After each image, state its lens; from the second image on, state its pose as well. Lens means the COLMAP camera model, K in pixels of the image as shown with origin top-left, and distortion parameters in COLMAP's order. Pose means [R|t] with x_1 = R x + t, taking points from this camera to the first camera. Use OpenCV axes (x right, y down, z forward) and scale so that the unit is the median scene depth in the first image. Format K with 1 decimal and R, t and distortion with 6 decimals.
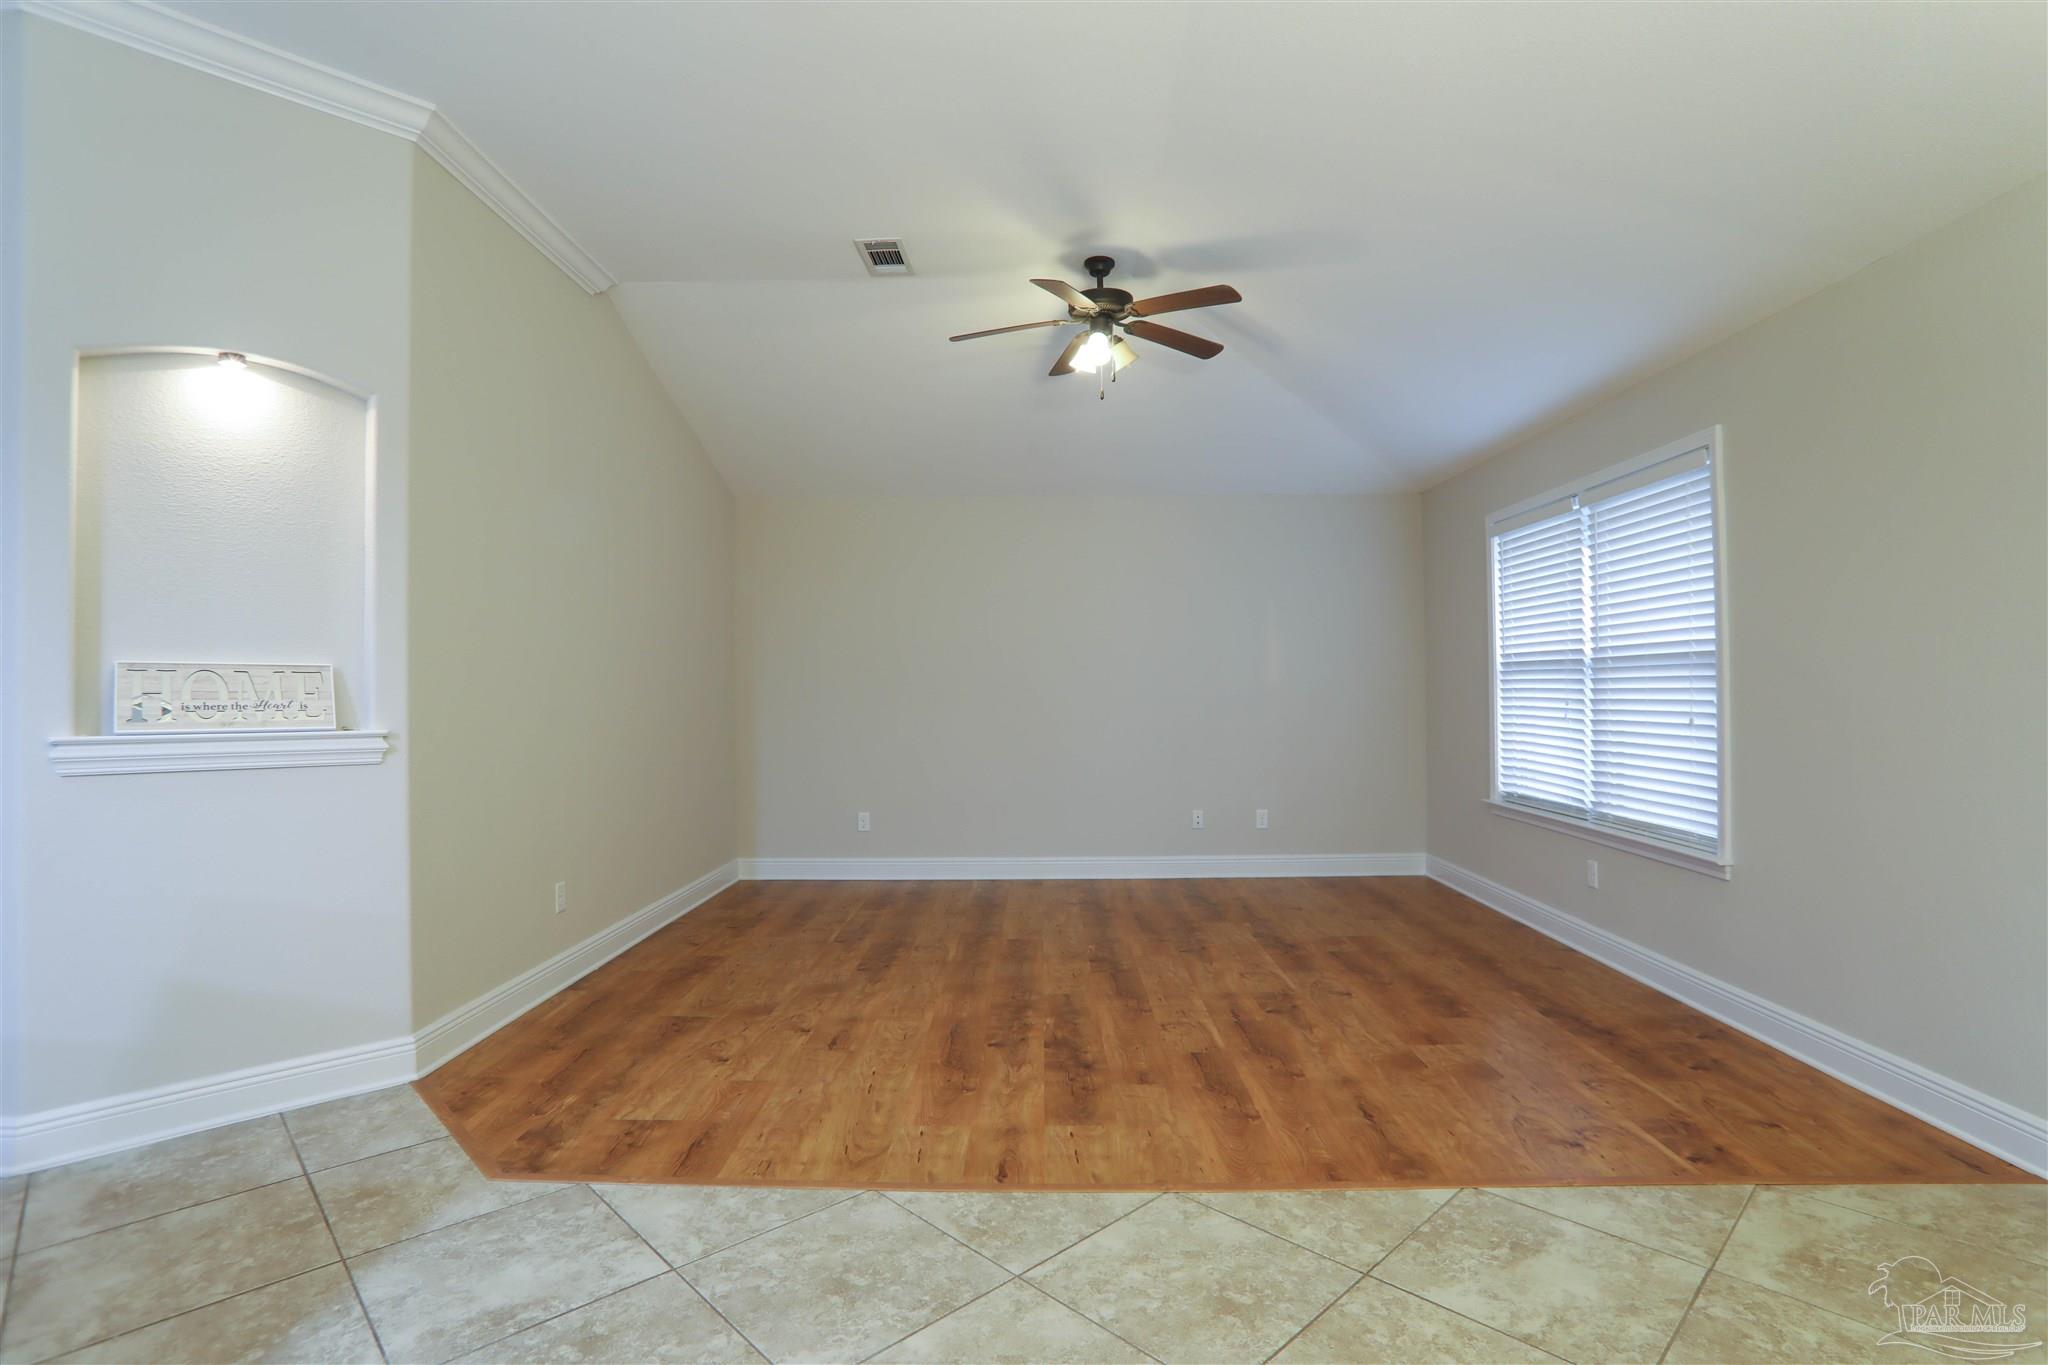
lens RADIAL K [[998.6, 0, 1024.0], [0, 998.6, 682.5], [0, 0, 1]] dist [-0.076968, 0.035107]
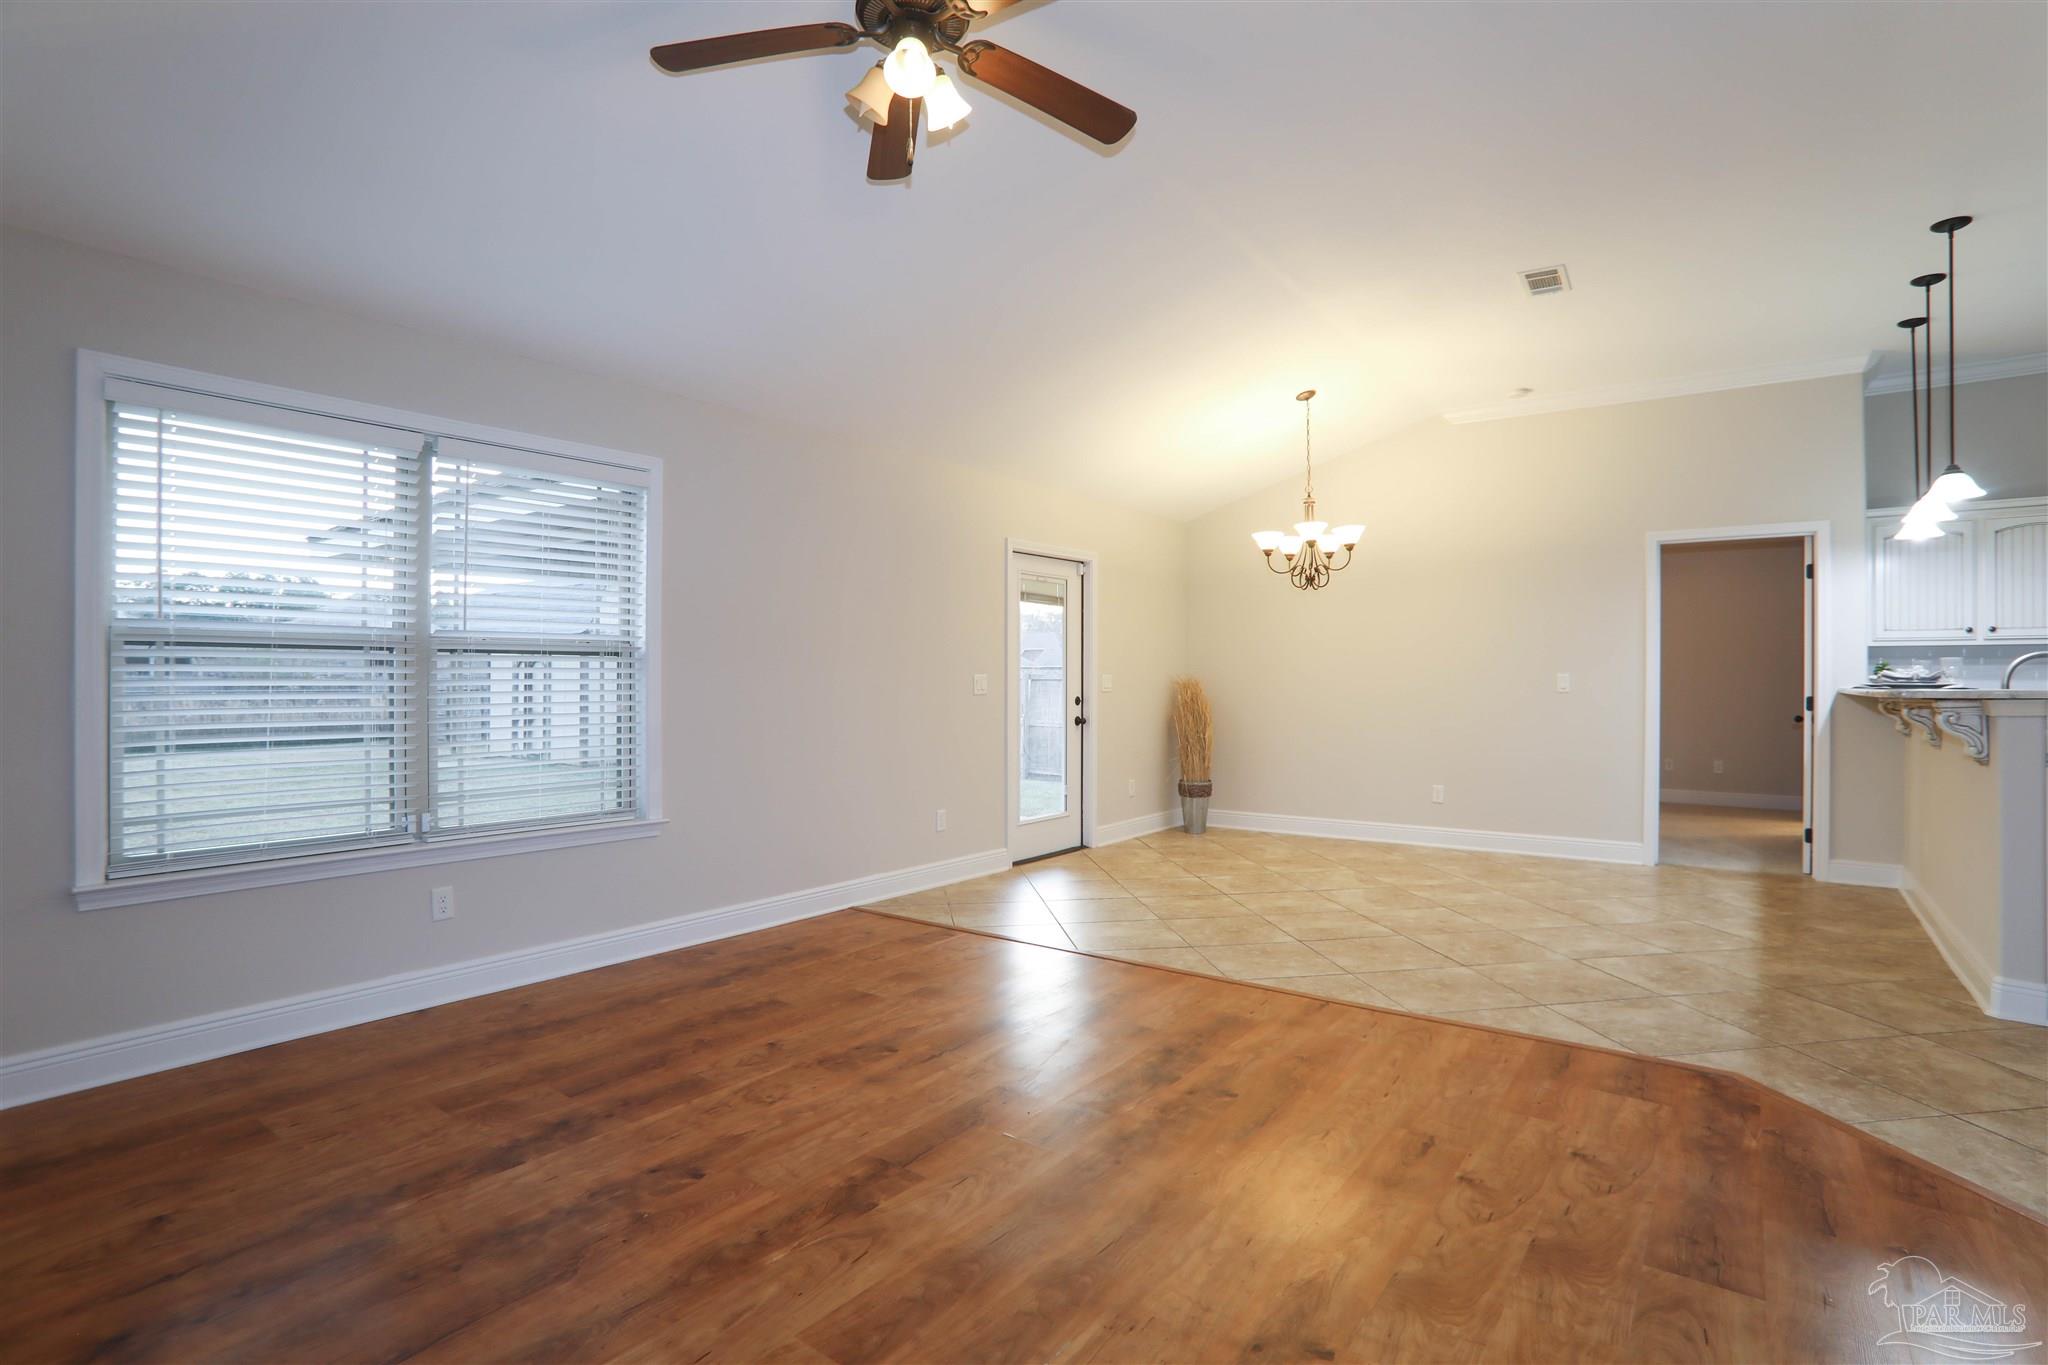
lens RADIAL K [[998.6, 0, 1024.0], [0, 998.6, 682.5], [0, 0, 1]] dist [-0.076968, 0.035107]
pose [[-0.808487, 0.002625, 0.588509, -0.529293], [0.000917, 0.999994, -0.003202, 0.023565], [-0.588514, -0.002049, -0.808484, 2.462668]]
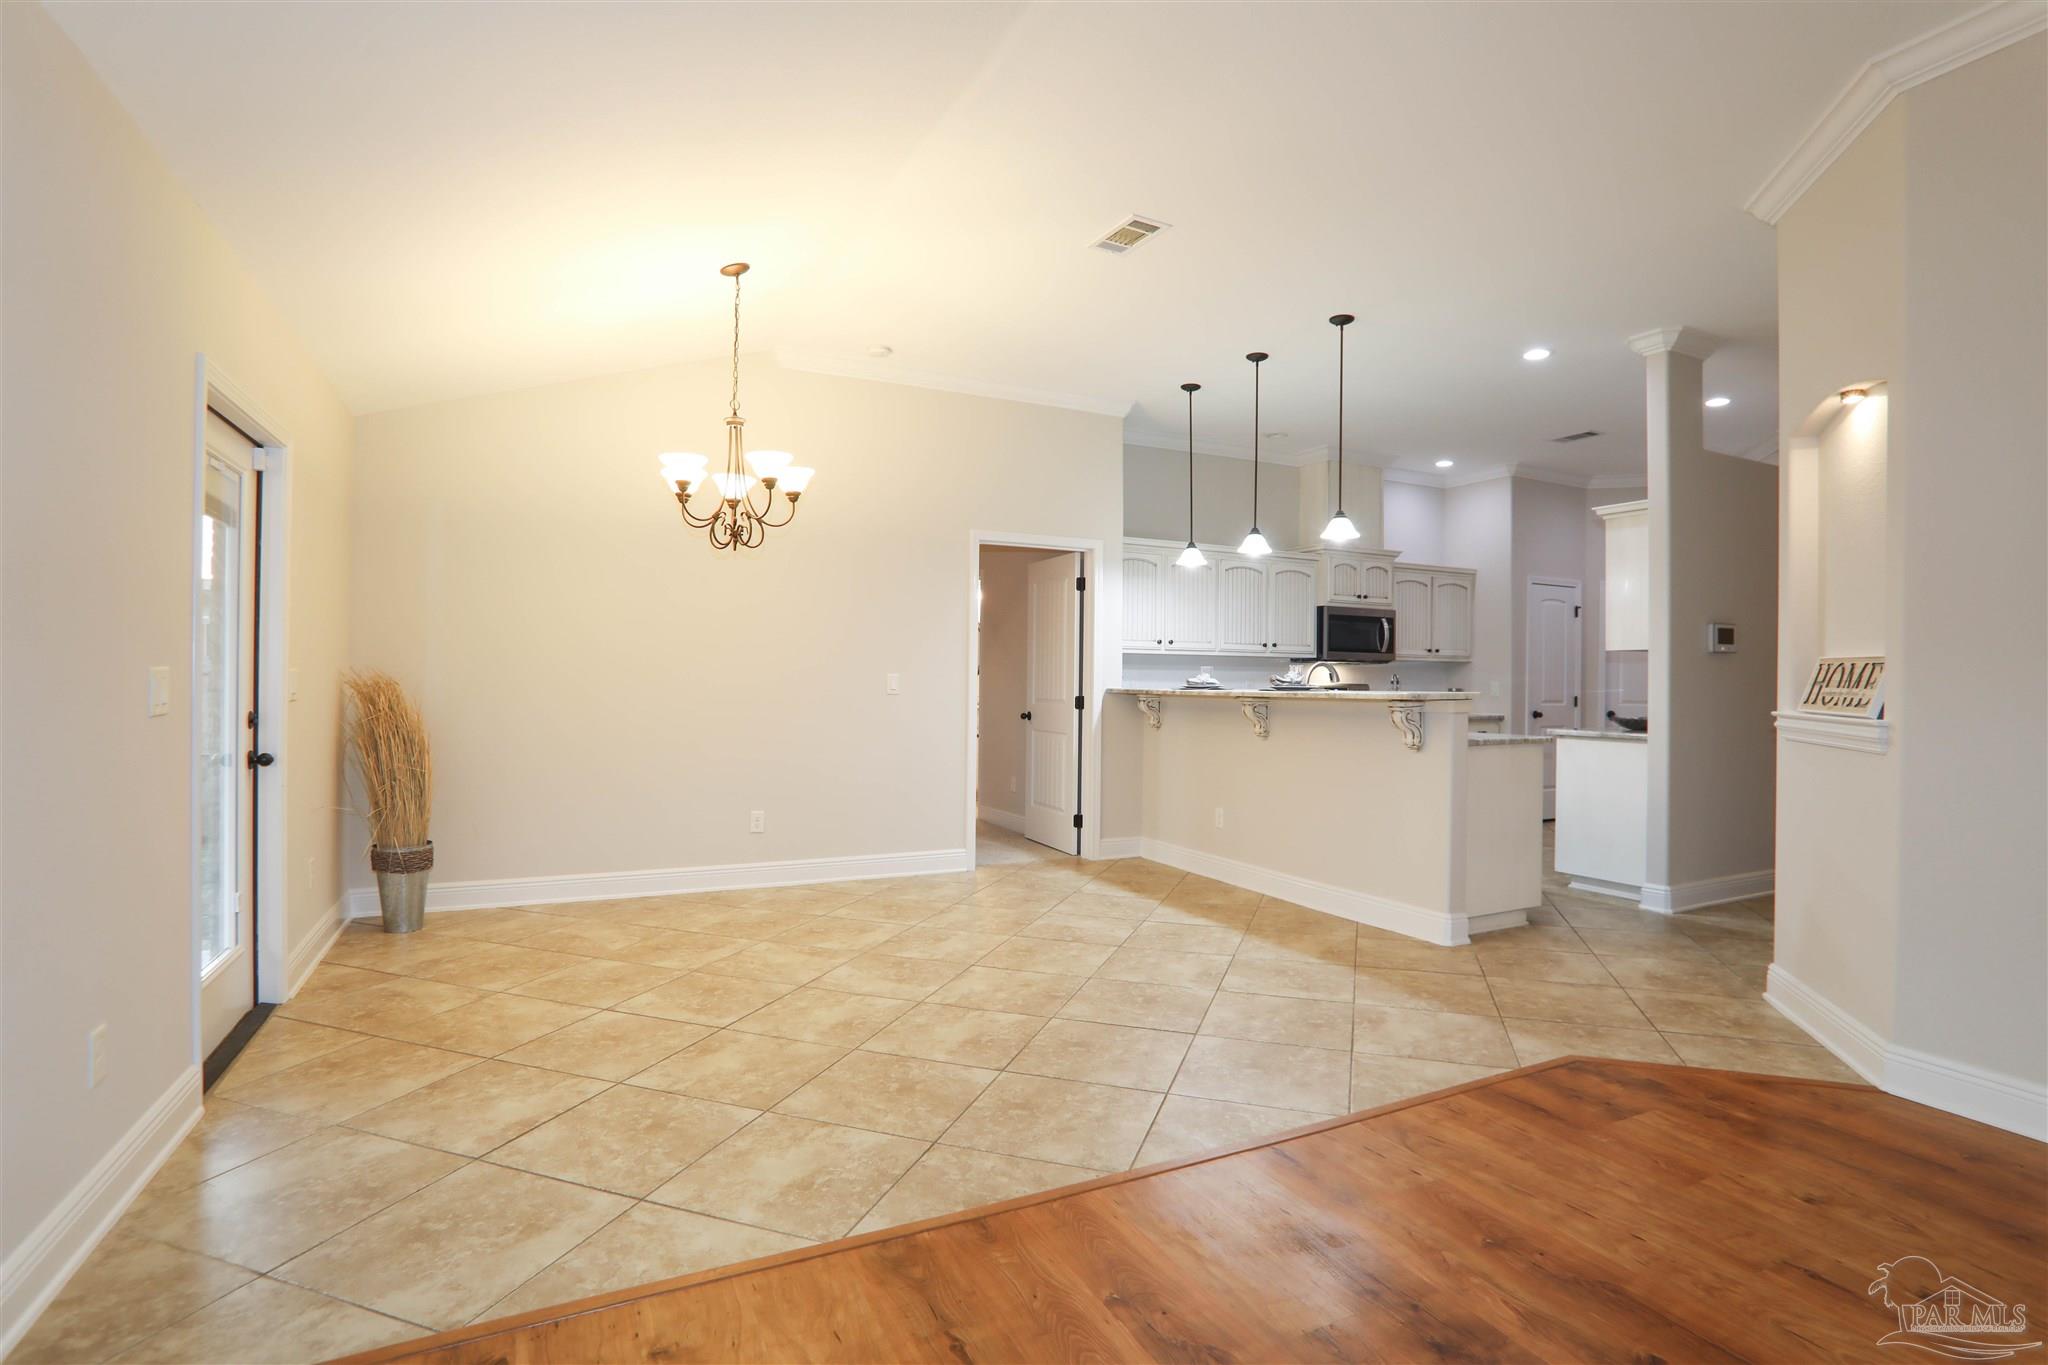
lens RADIAL K [[998.6, 0, 1024.0], [0, 998.6, 682.5], [0, 0, 1]] dist [-0.076968, 0.035107]
pose [[-0.888947, 0.000344, -0.458009, 0.681309], [-0.000168, 0.999999, 0.001077, 0.012219], [0.458009, 0.001035, -0.888947, 1.786298]]
